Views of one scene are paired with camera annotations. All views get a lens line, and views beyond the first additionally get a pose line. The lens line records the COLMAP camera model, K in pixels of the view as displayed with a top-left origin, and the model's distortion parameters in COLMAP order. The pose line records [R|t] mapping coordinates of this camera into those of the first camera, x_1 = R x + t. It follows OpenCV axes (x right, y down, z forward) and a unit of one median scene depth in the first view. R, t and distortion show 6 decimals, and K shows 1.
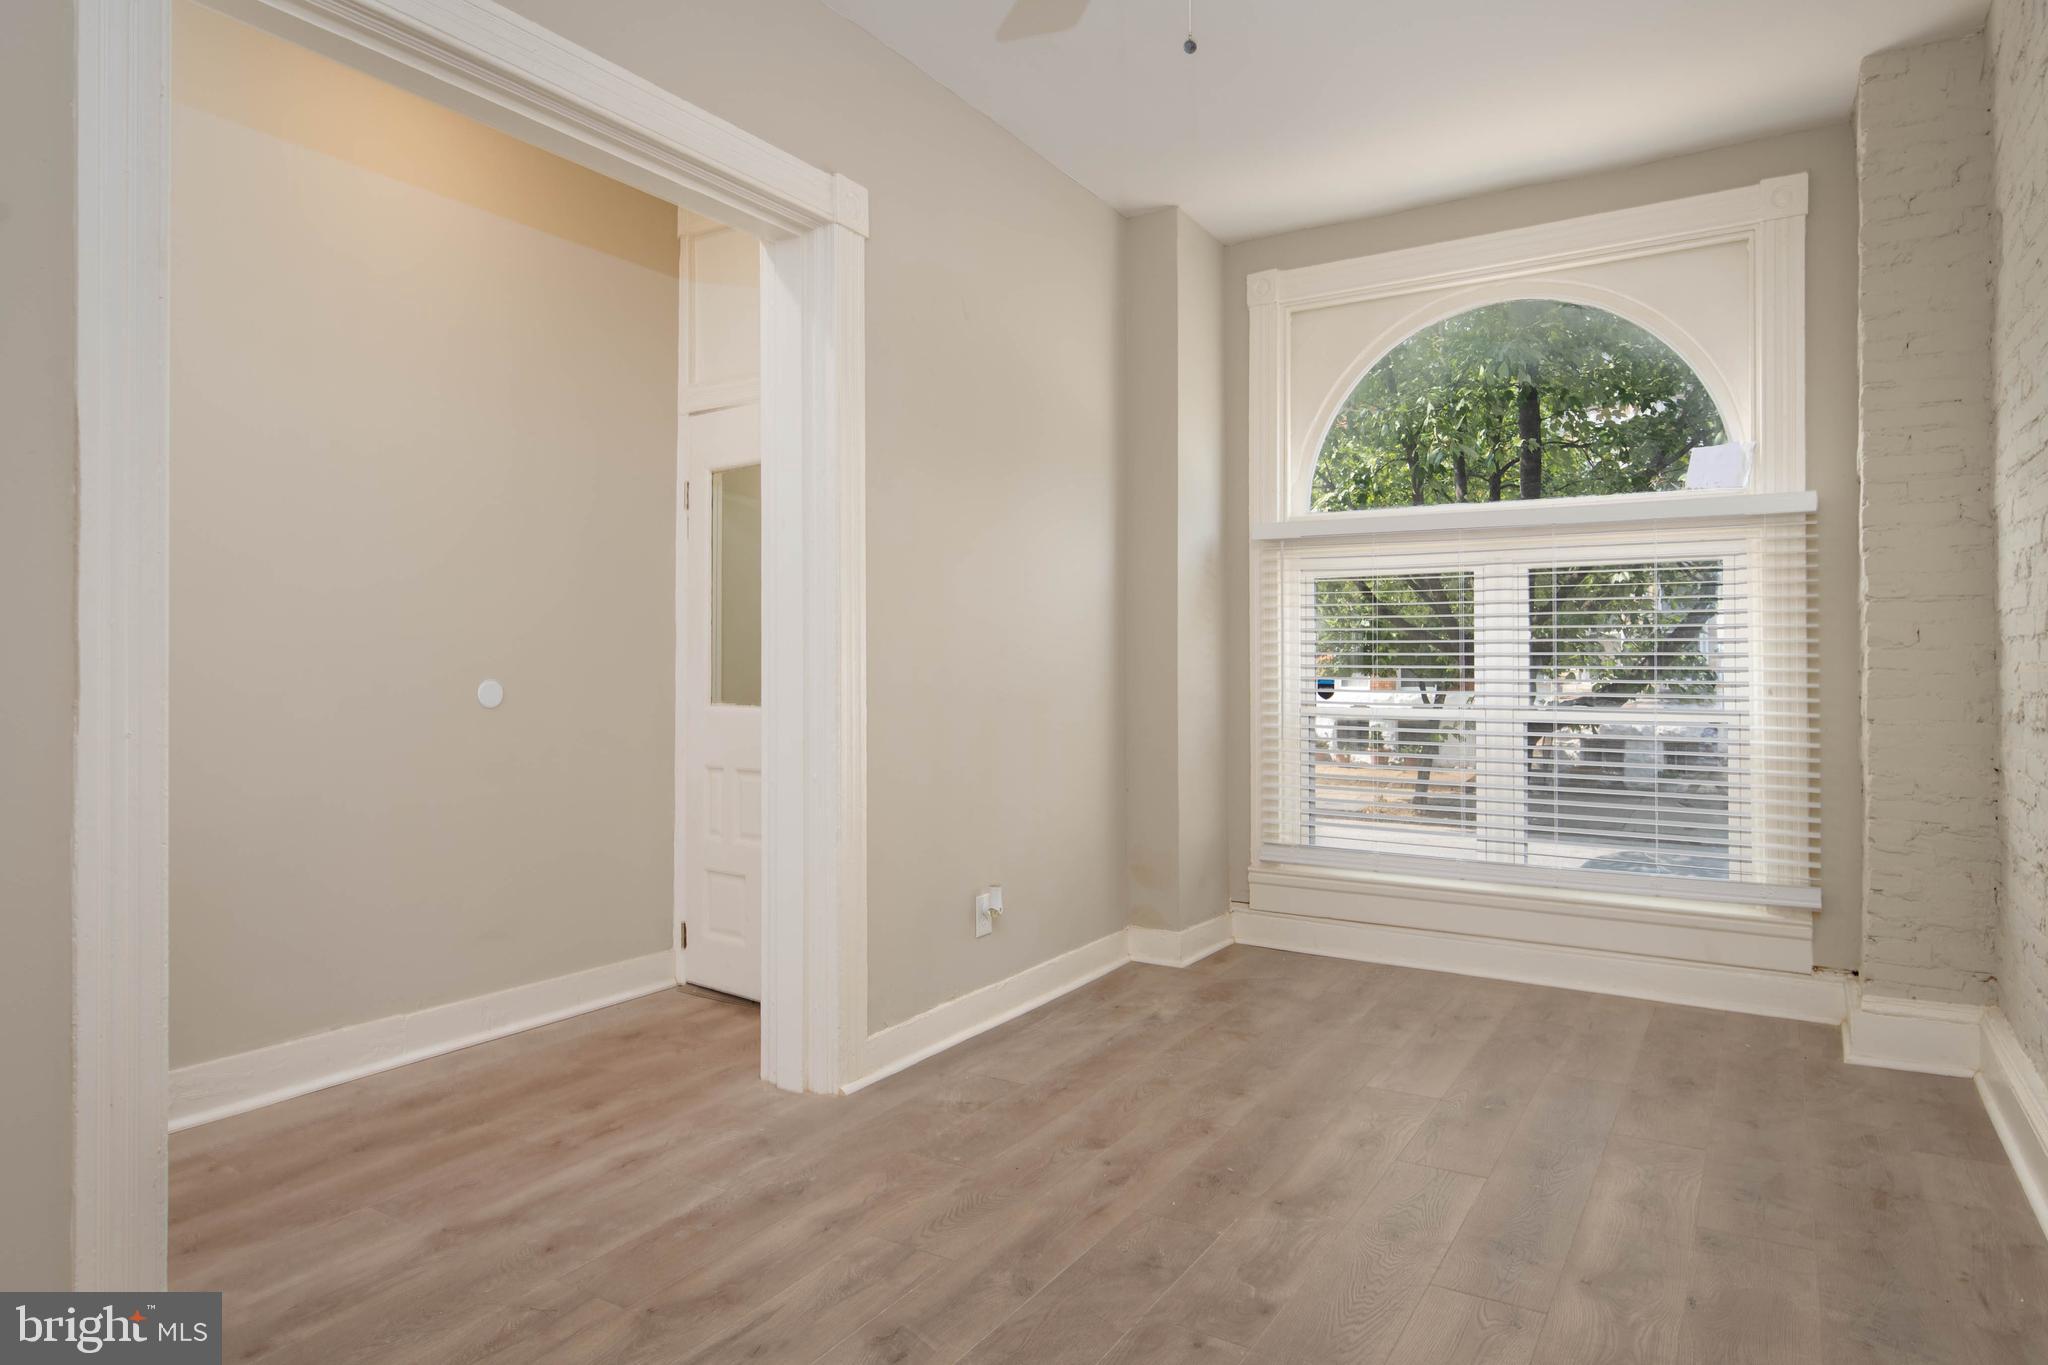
lens RADIAL K [[1194.8, 0, 1023.9], [0, 1194.8, 670.0], [0, 0, 1]] dist [0.001226, 0.000868]
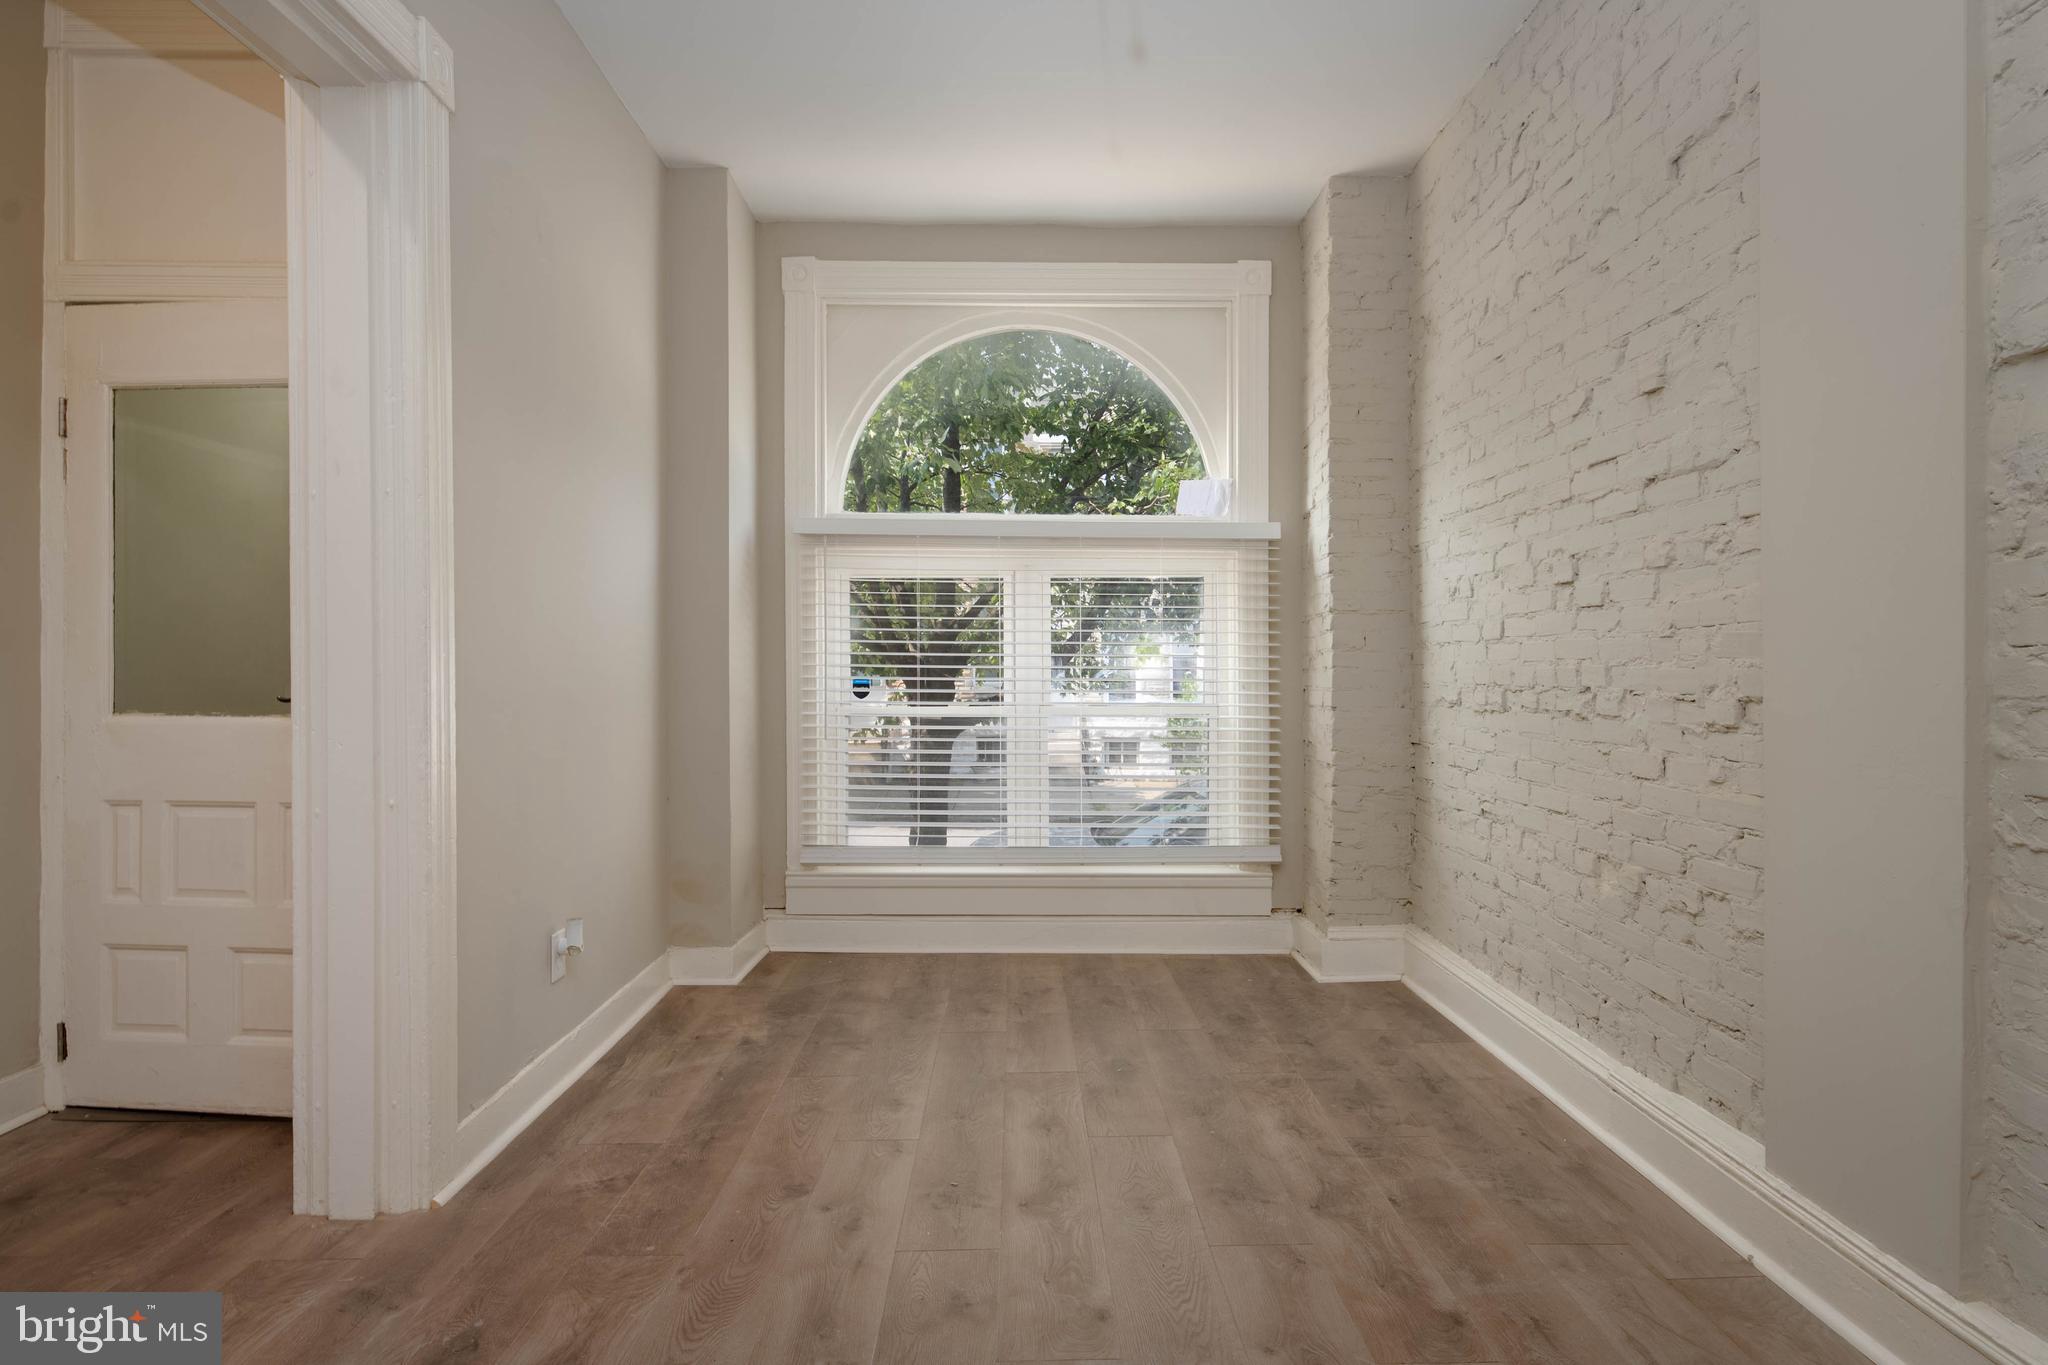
lens RADIAL K [[1163.7, 0, 1026.0], [0, 1163.7, 686.7], [0, 0, 1]] dist [0.004724, -0.000741]
pose [[0.843313, -0.006476, 0.537383, -0.207922], [0.000173, 0.999931, 0.011778, 0.004777], [-0.537422, -0.009839, 0.843256, 0.134274]]
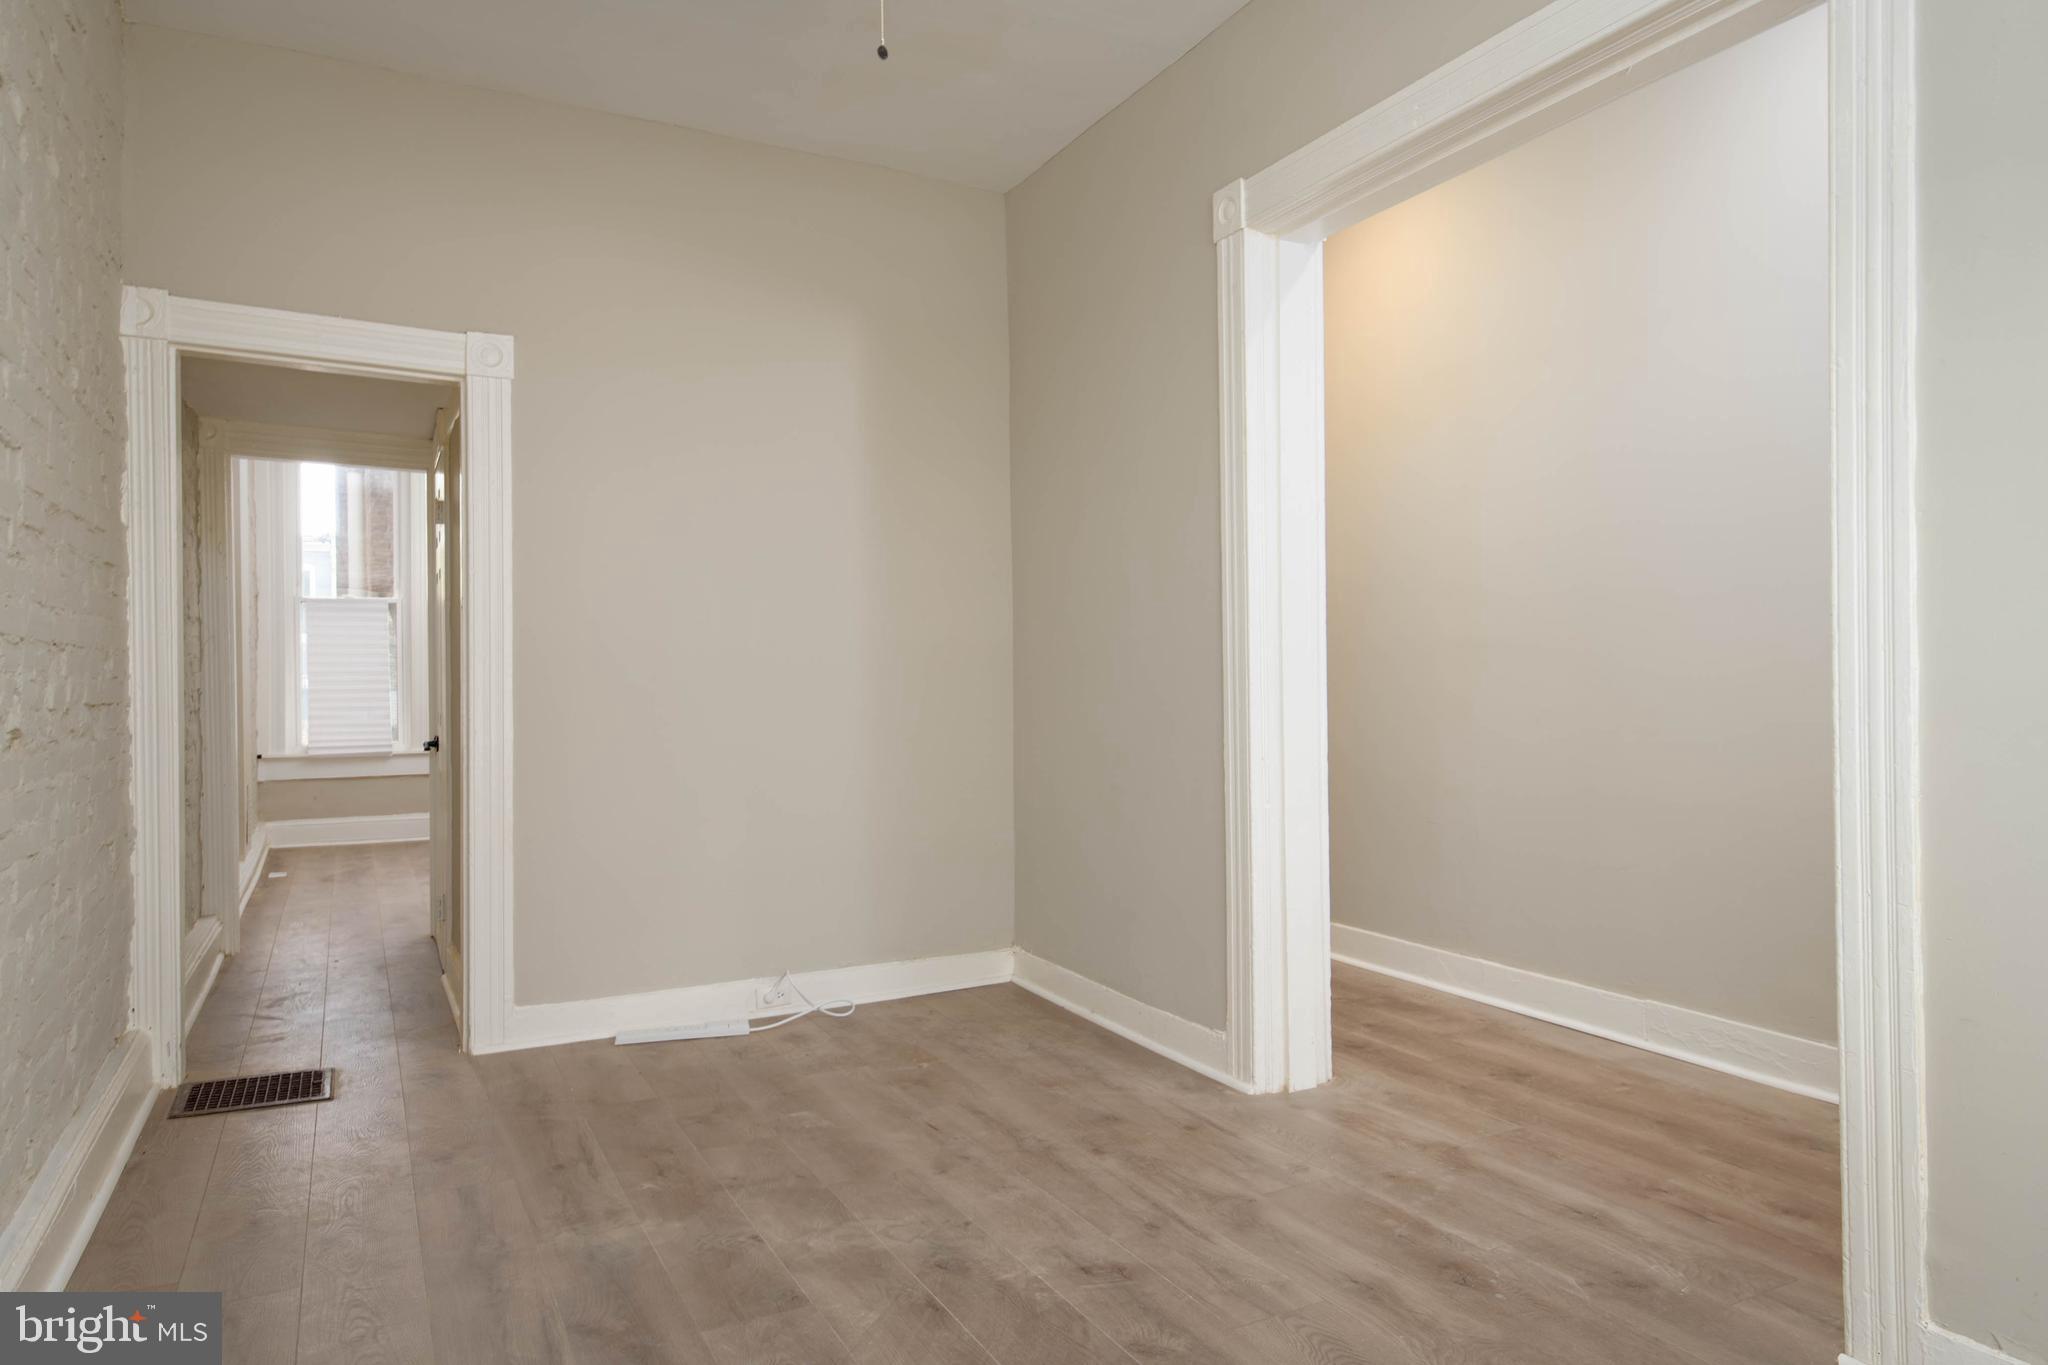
lens RADIAL K [[1237.5, 0, 1022.9], [0, 1237.5, 673.7], [0, 0, 1]] dist [-0.000426, -0.000176]
pose [[-0.488985, 0.007999, -0.872255, 0.517414], [0.008117, 0.999956, 0.004619, 0.001788], [0.872254, -0.004822, -0.489029, 0.835720]]
